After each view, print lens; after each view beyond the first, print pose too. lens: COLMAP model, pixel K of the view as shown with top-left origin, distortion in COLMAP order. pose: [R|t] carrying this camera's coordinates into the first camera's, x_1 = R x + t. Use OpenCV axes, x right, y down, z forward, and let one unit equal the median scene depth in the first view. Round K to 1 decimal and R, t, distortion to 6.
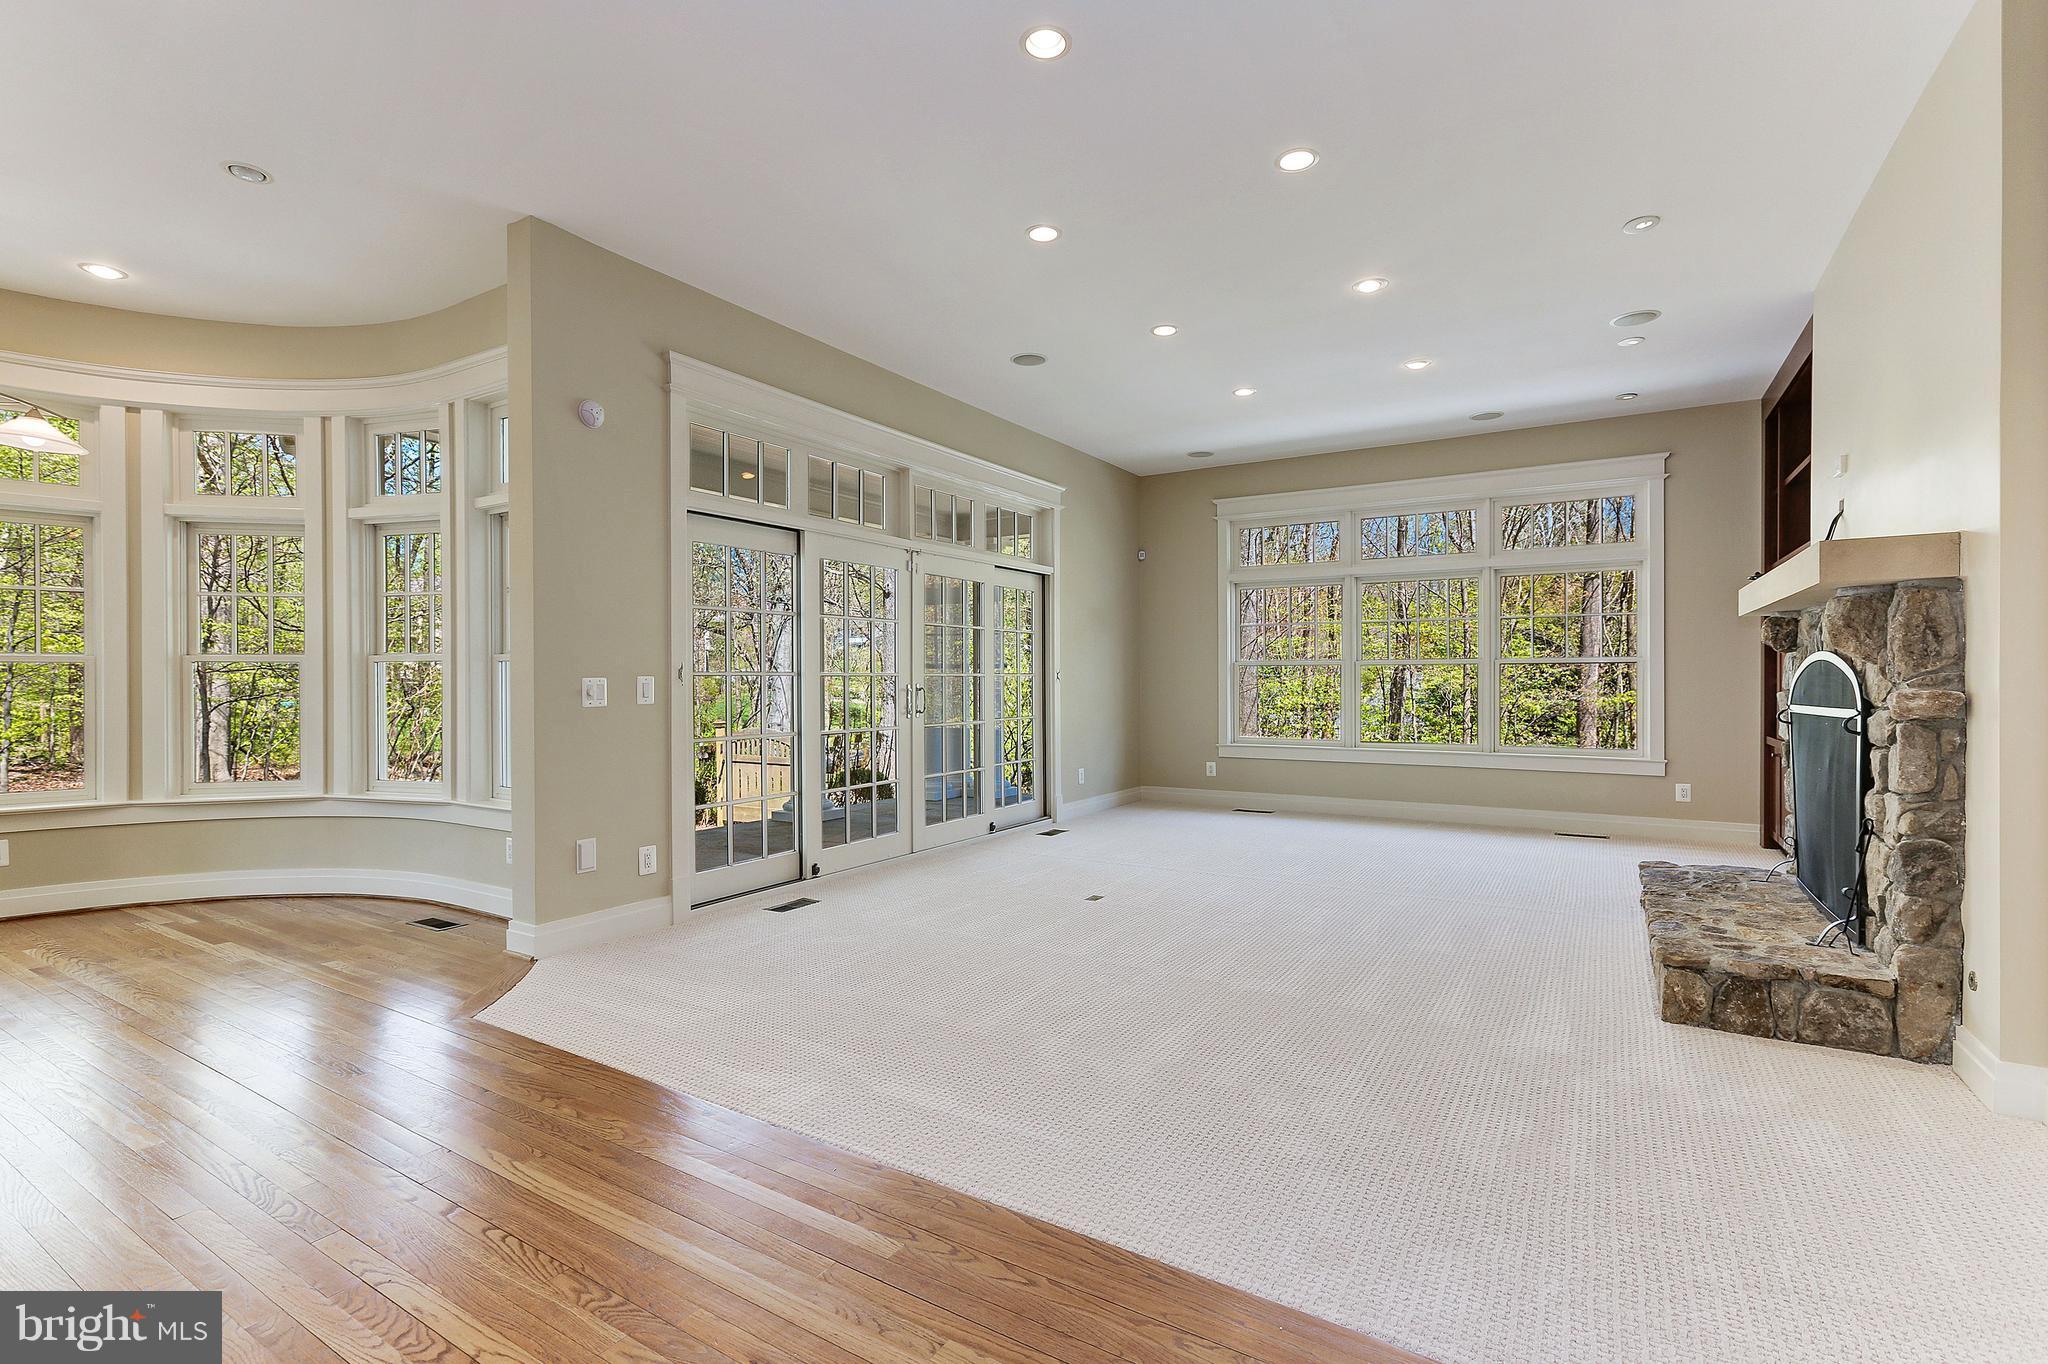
lens RADIAL K [[939.6, 0, 1038.1], [0, 939.6, 687.6], [0, 0, 1]] dist [0.005767, 0.000725]
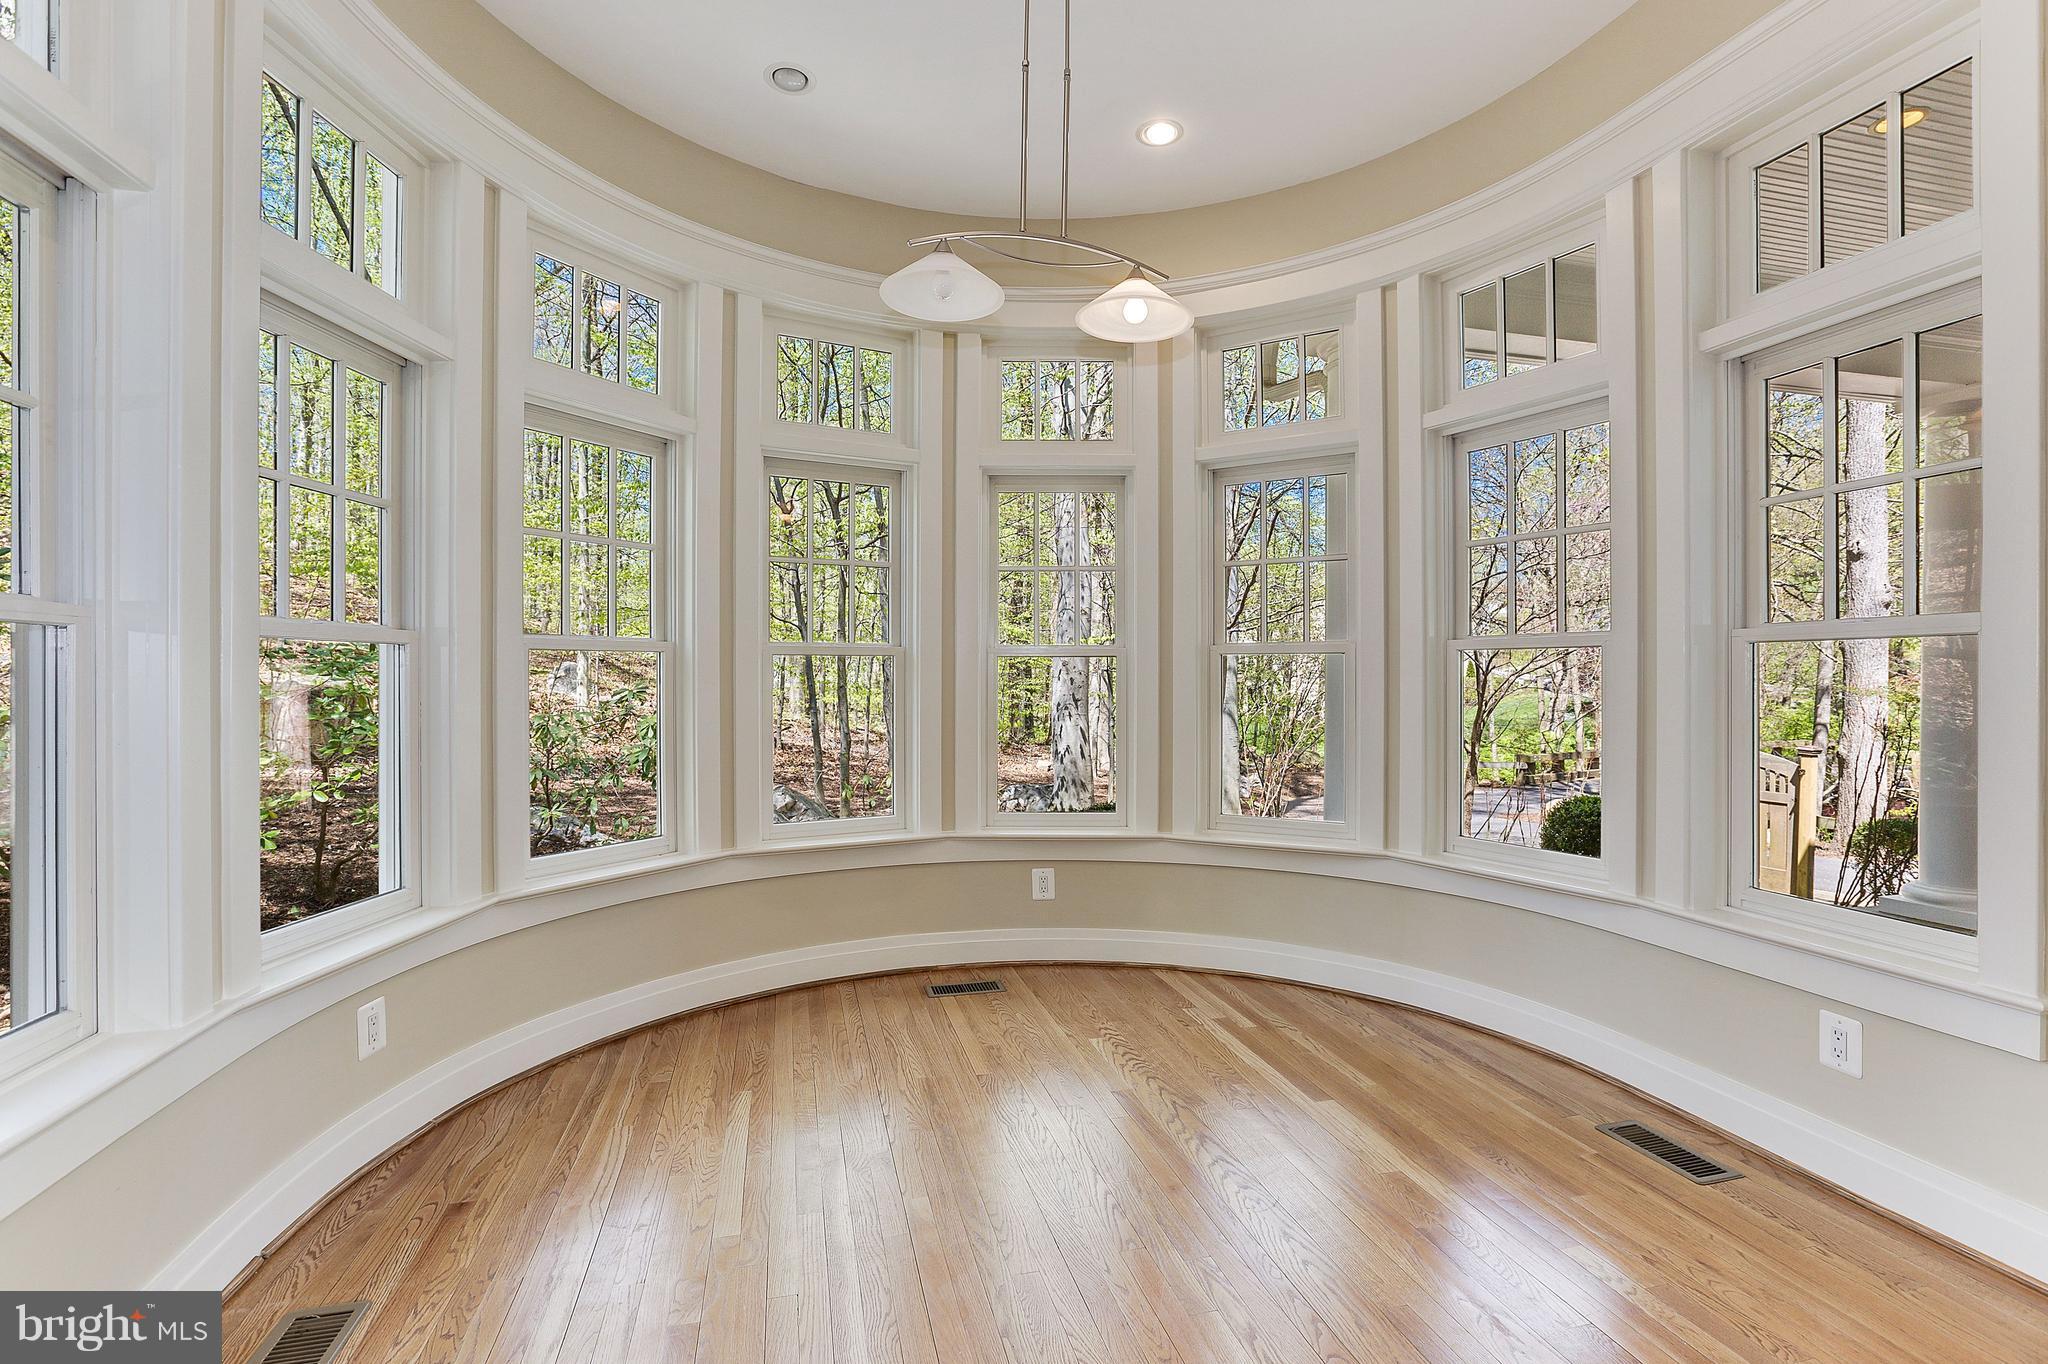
lens RADIAL K [[939.6, 0, 1028.0], [0, 939.6, 680.2], [0, 0, 1]] dist [0.005767, 0.000725]
pose [[0.725985, 0.001019, -0.687710, -0.483903], [-0.007528, 0.999951, -0.006466, -0.000486], [0.687670, 0.009871, 0.725957, 0.345641]]
